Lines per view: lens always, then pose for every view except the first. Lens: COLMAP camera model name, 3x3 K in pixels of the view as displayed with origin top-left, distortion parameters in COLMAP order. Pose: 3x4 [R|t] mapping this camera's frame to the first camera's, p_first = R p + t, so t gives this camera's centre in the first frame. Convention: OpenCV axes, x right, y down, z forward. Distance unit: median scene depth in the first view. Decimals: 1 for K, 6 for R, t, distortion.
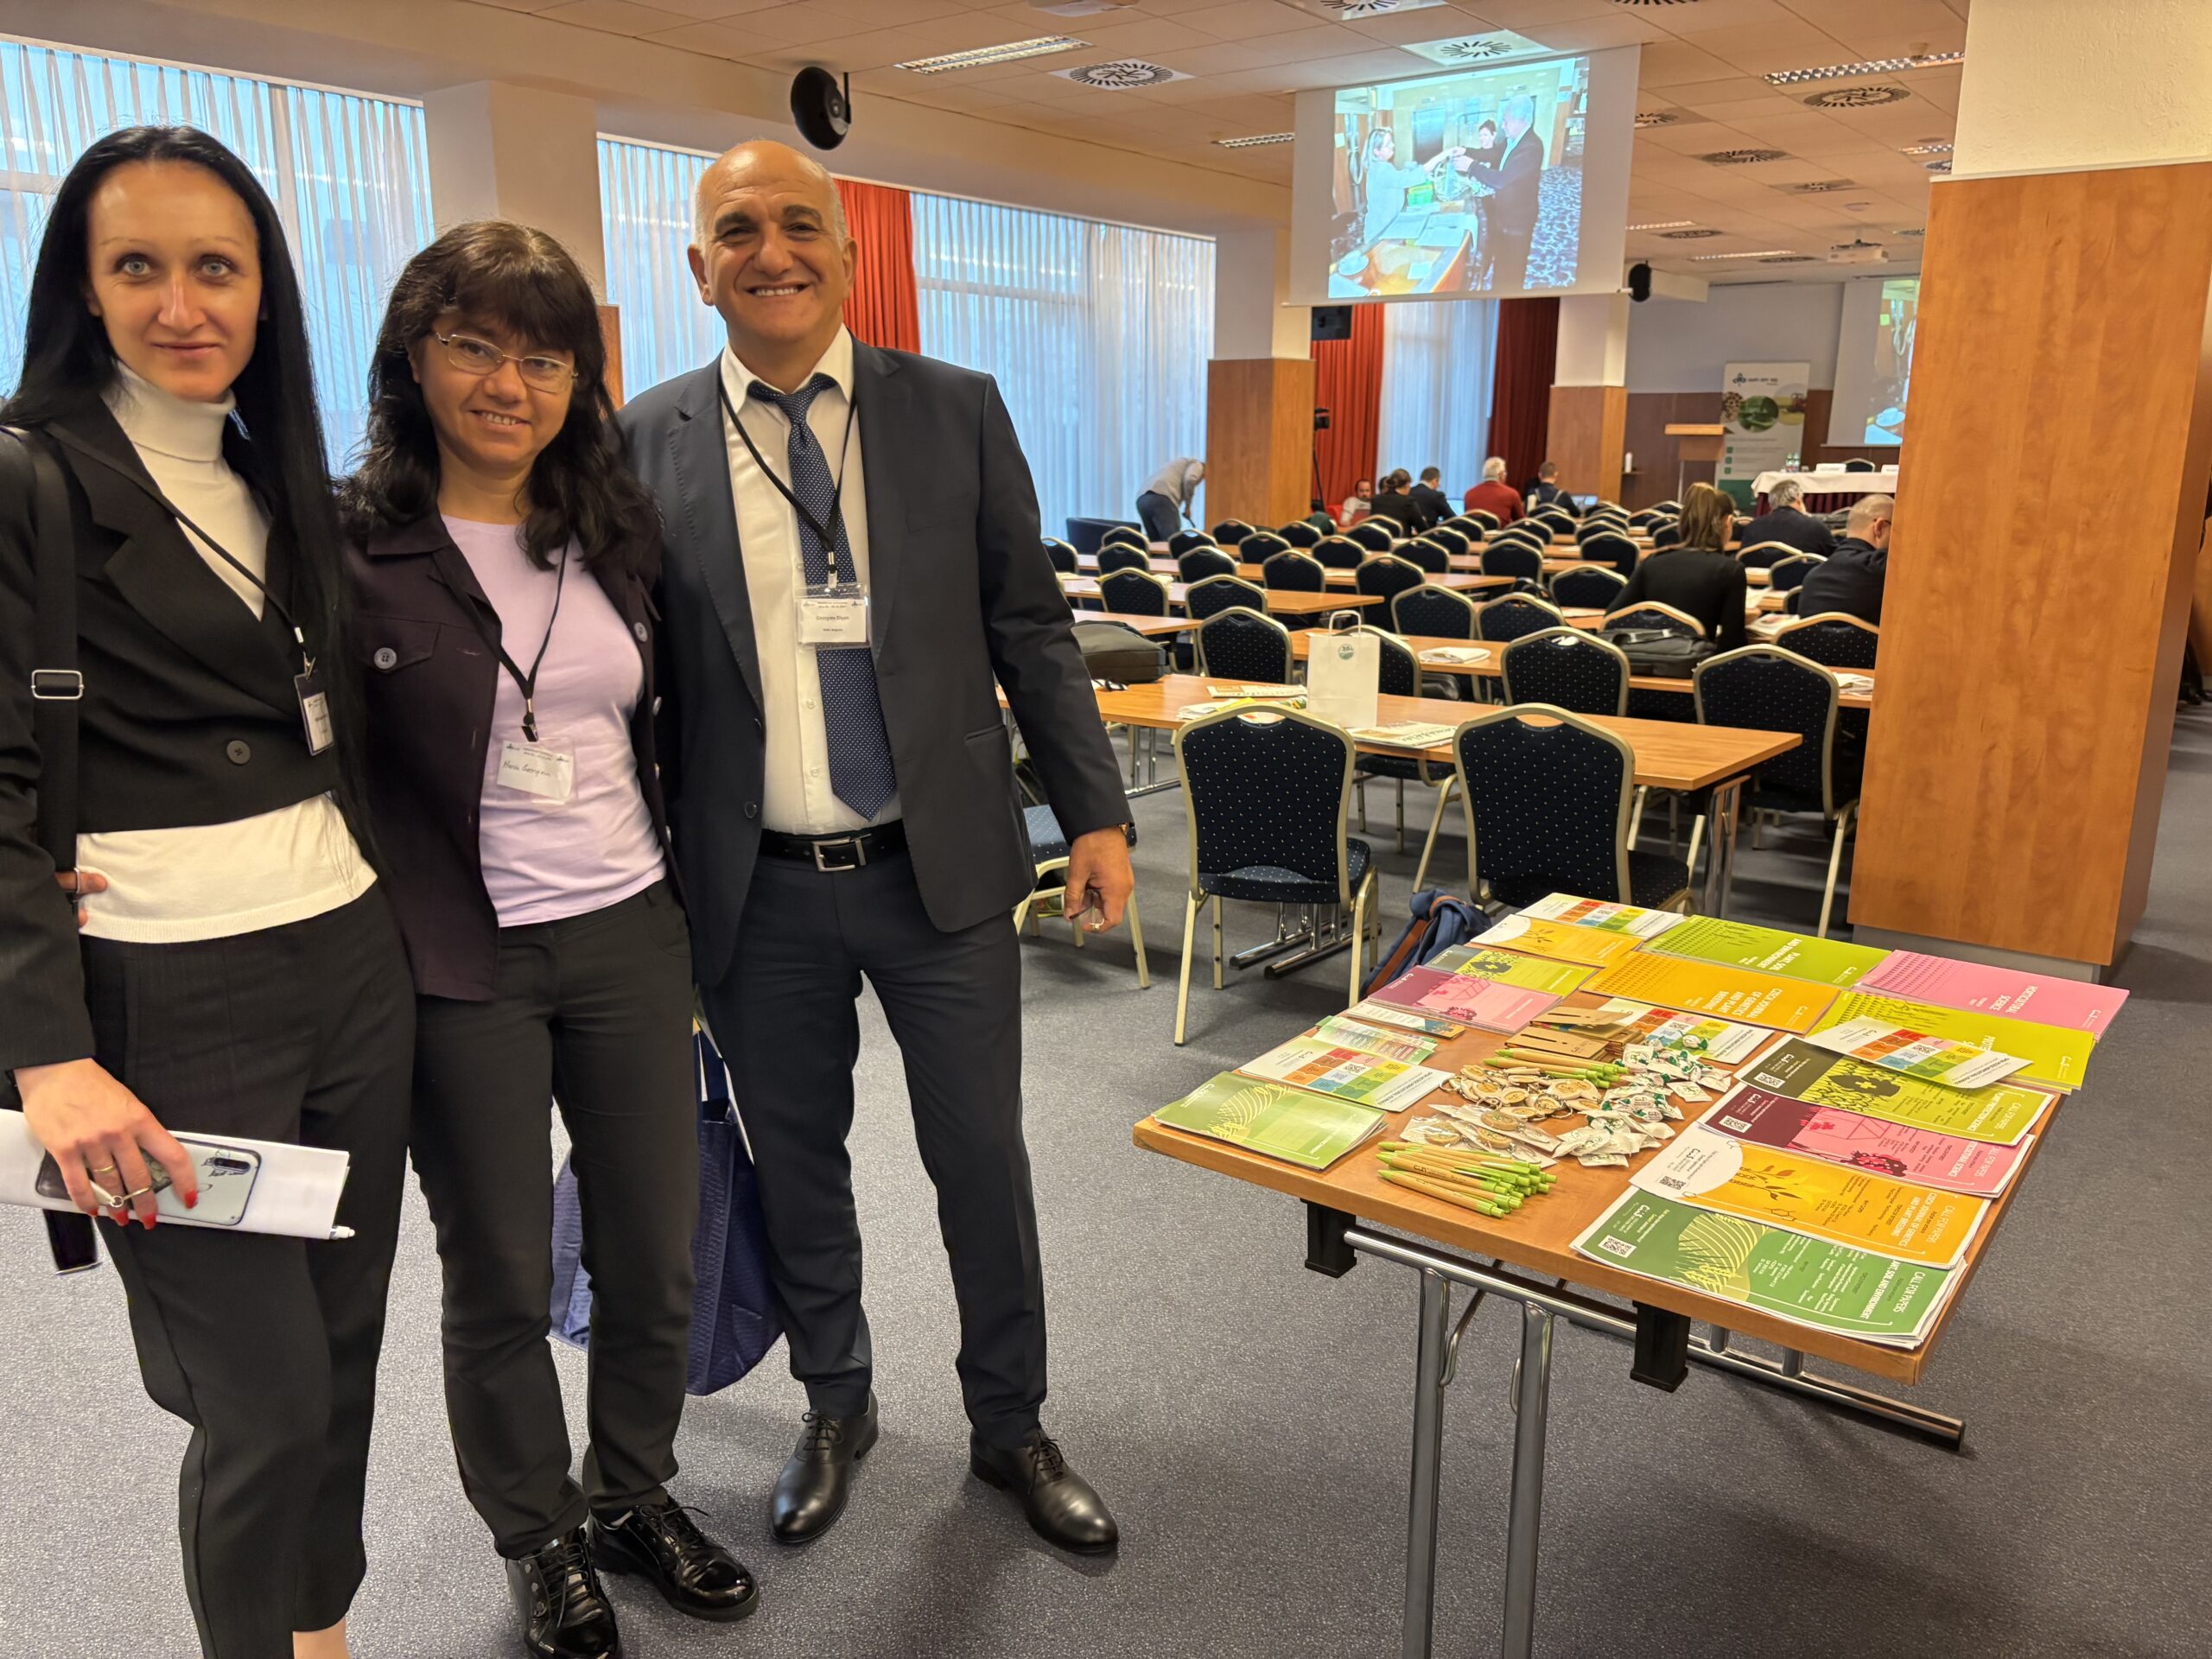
lens RADIAL K [[1669.3, 0, 1105.8], [0, 1669.3, 839.0], [0, 0, 1]] dist [0.032392, -0.035594]
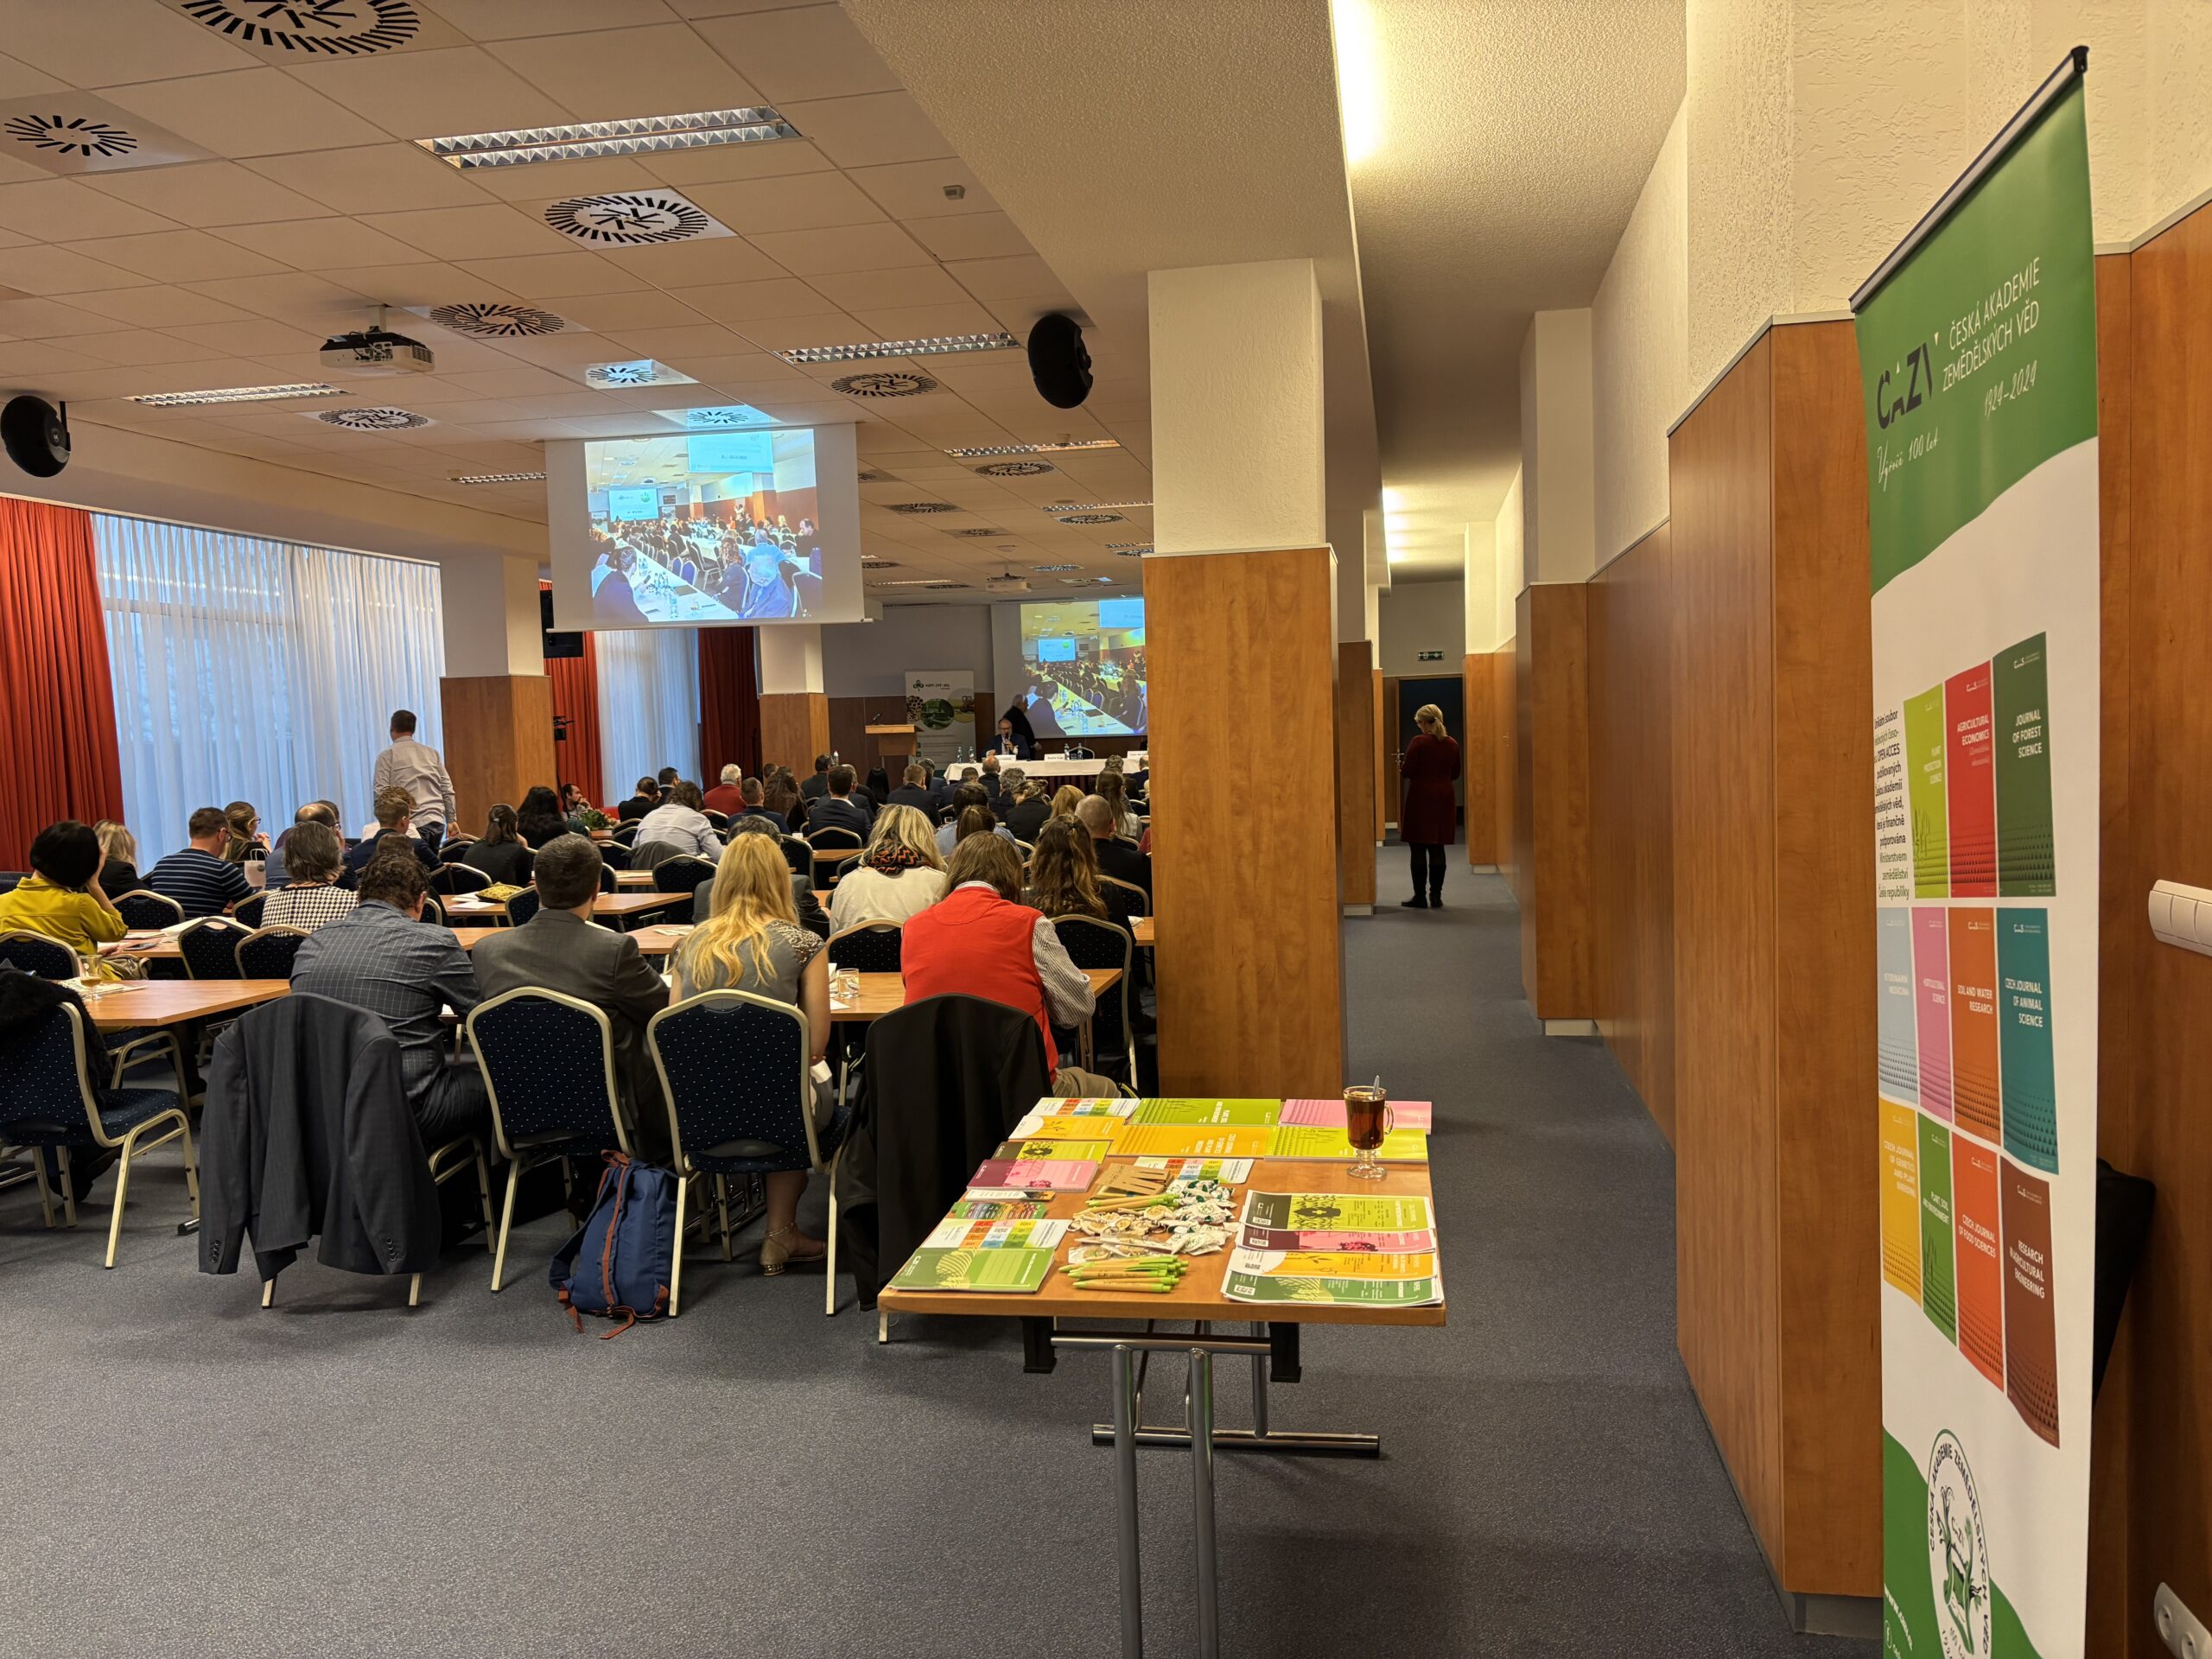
lens RADIAL K [[1669.3, 0, 1103.5], [0, 1669.3, 835.5], [0, 0, 1]] dist [0.032392, -0.035594]
pose [[0.882307, -0.061452, 0.466646, -0.175995], [0.141943, 0.980022, -0.139320, 0.012397], [-0.448761, 0.189160, 0.873402, -0.118304]]
